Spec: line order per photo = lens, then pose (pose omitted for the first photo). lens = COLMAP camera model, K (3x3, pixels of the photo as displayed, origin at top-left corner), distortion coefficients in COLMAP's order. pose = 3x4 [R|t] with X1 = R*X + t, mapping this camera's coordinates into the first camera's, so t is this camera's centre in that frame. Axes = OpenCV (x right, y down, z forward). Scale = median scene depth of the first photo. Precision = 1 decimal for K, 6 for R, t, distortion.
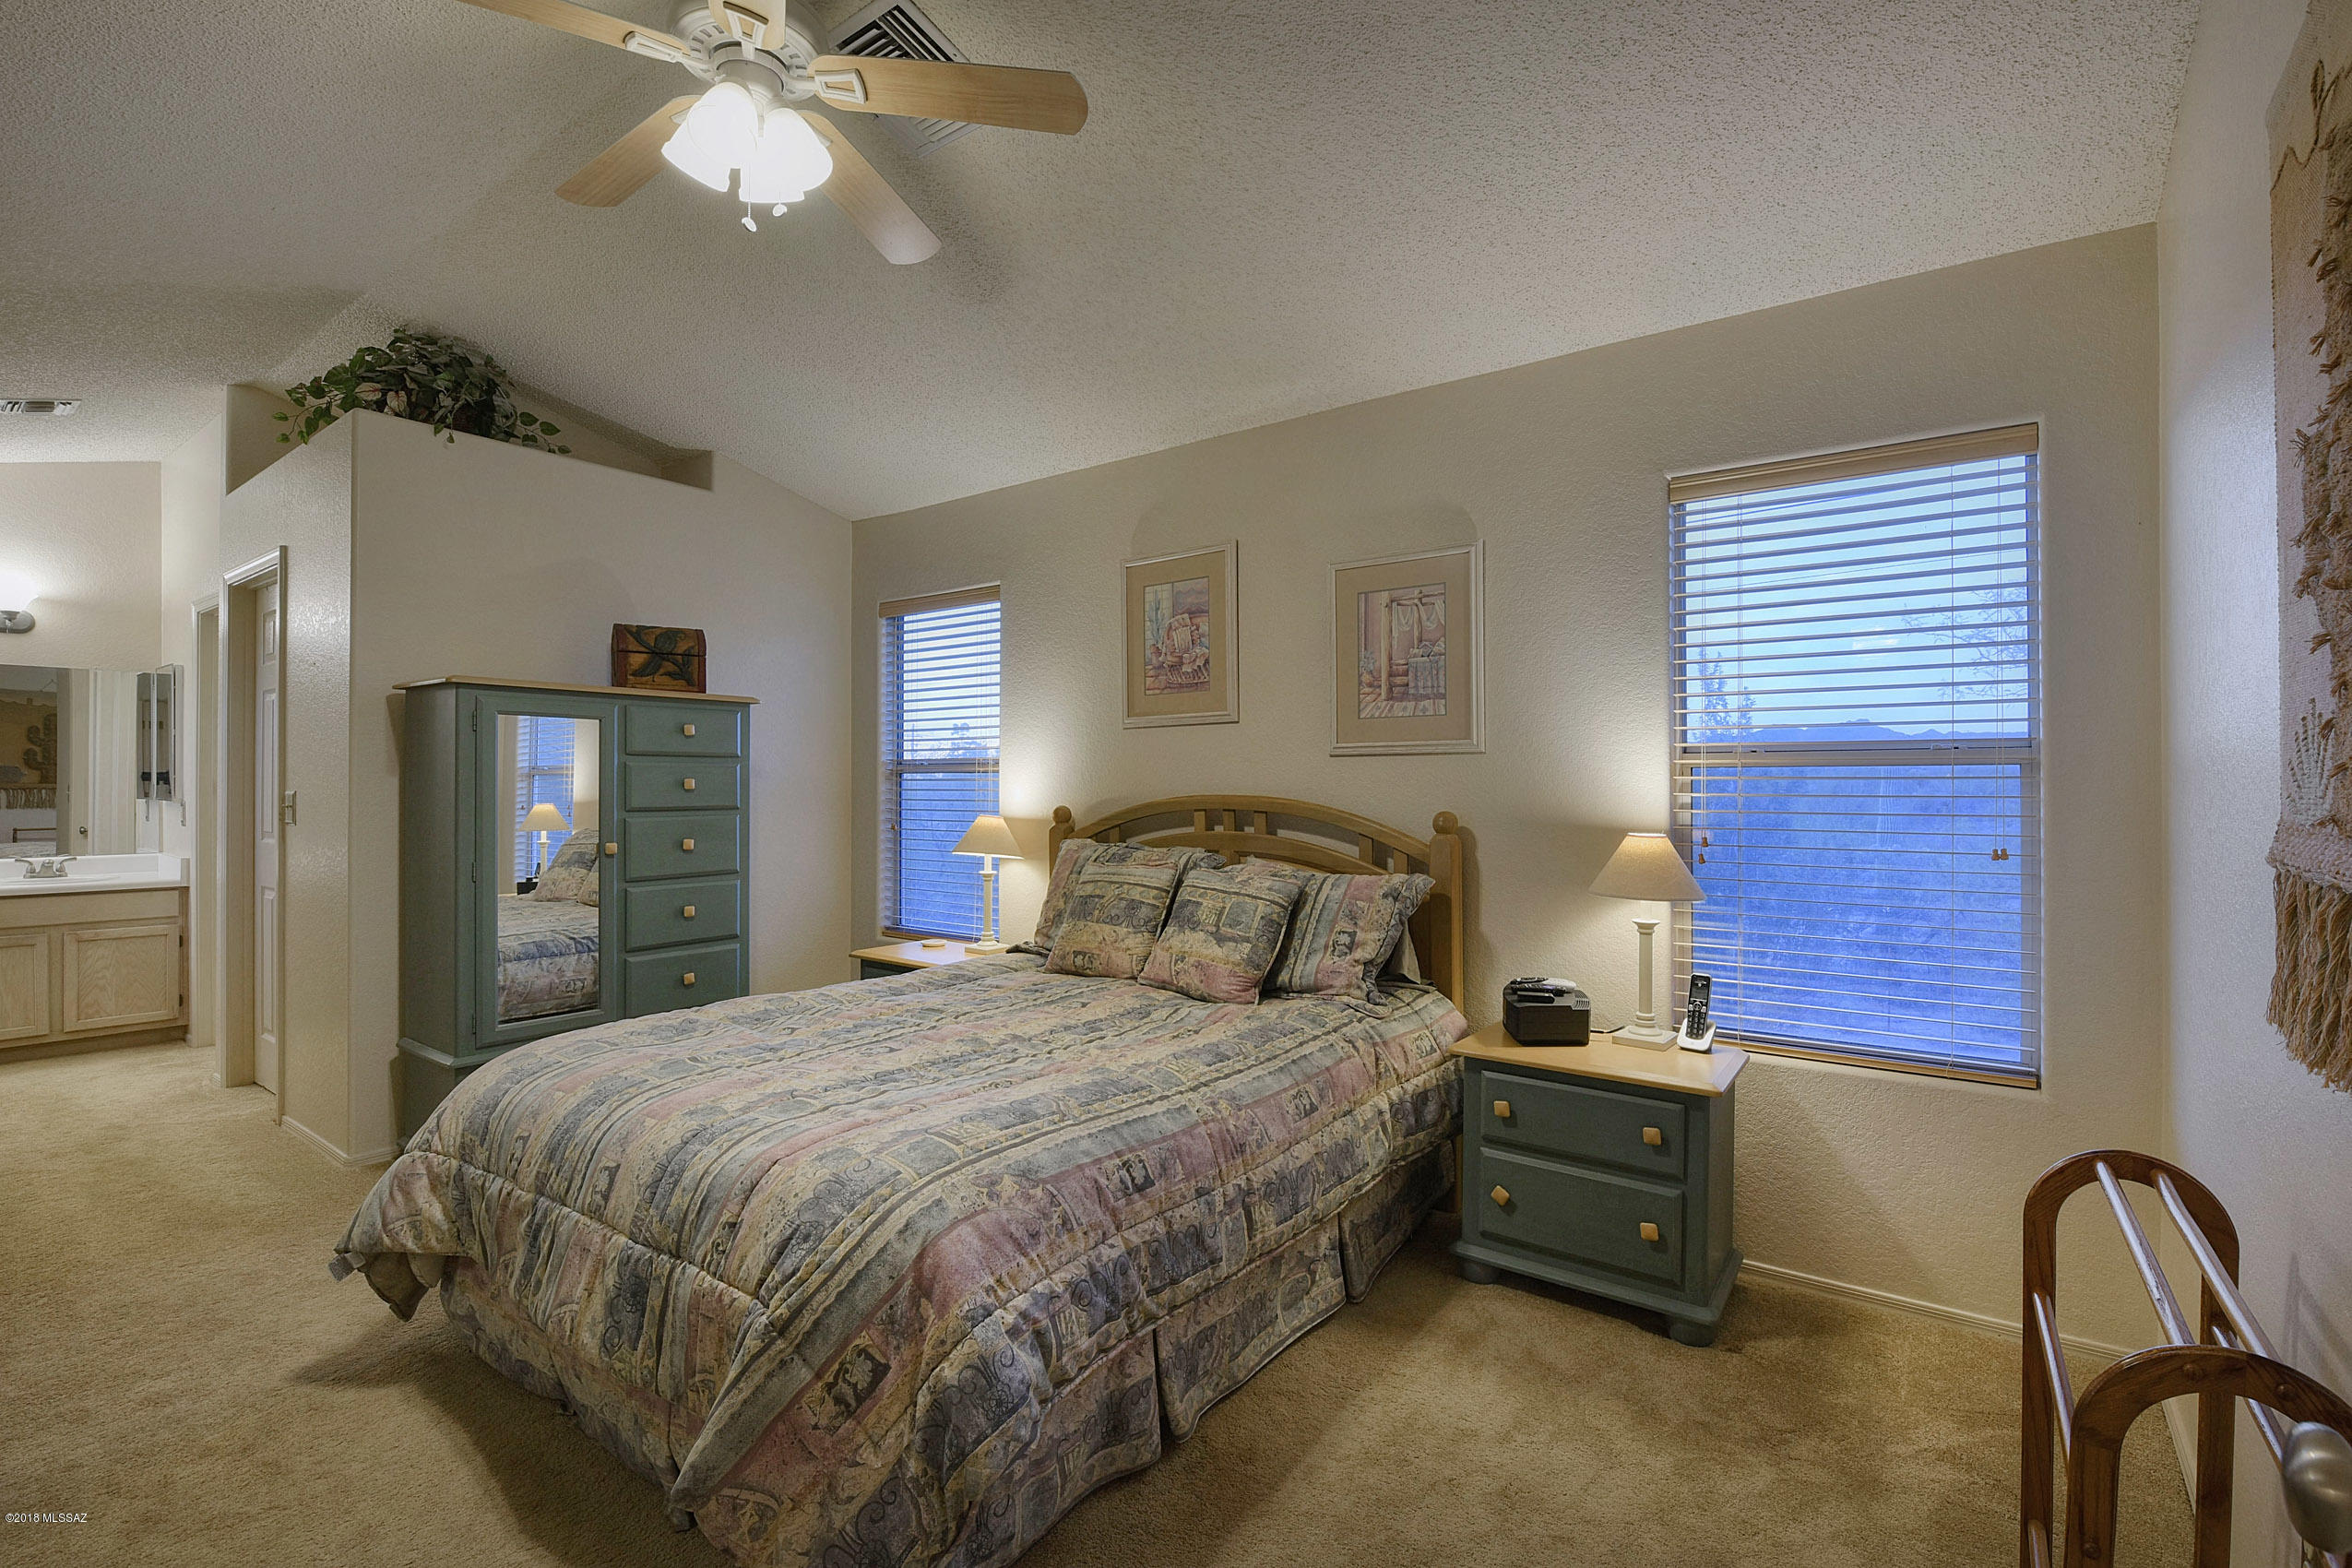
lens RADIAL K [[1090.1, 0, 1183.0], [0, 1090.1, 780.9], [0, 0, 1]] dist [-0.001107, -0.007459]
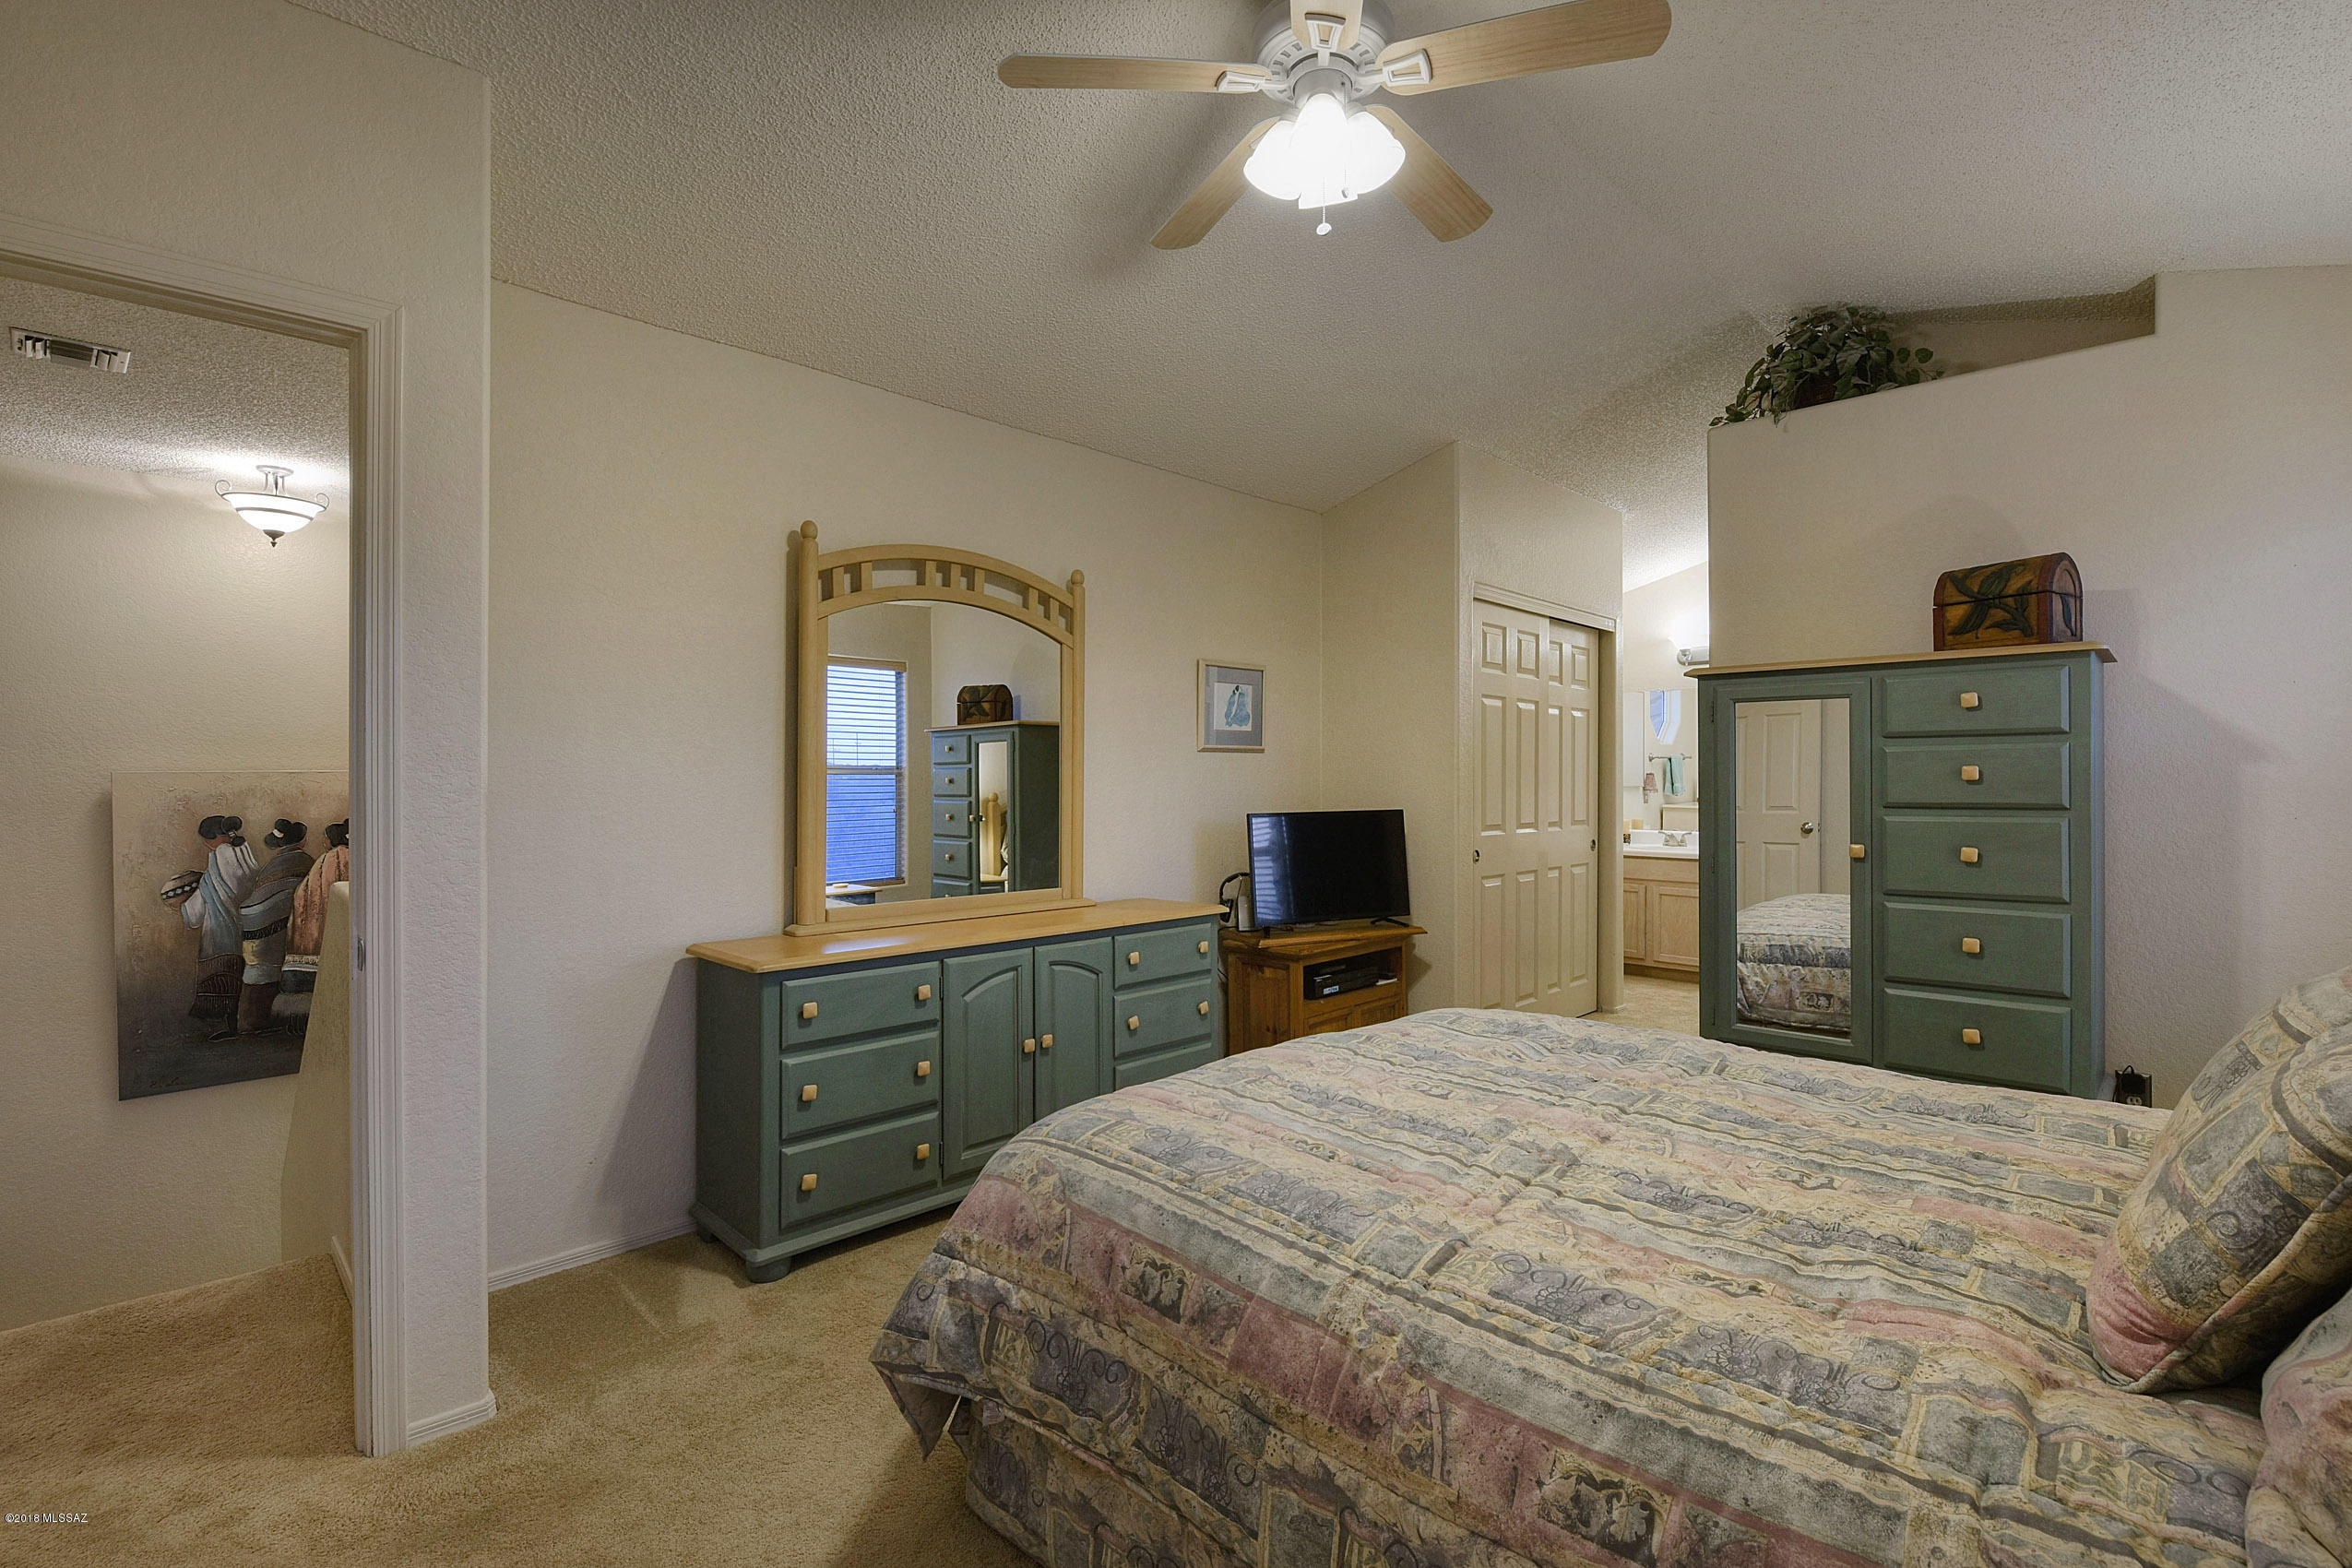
lens RADIAL K [[1090.1, 0, 1183.0], [0, 1090.1, 780.9], [0, 0, 1]] dist [-0.001107, -0.007459]
pose [[-0.168489, -0.001992, -0.985701, 0.632464], [0.009035, 0.999953, -0.003565, 0.010765], [0.985662, -0.009507, -0.168464, 1.033457]]
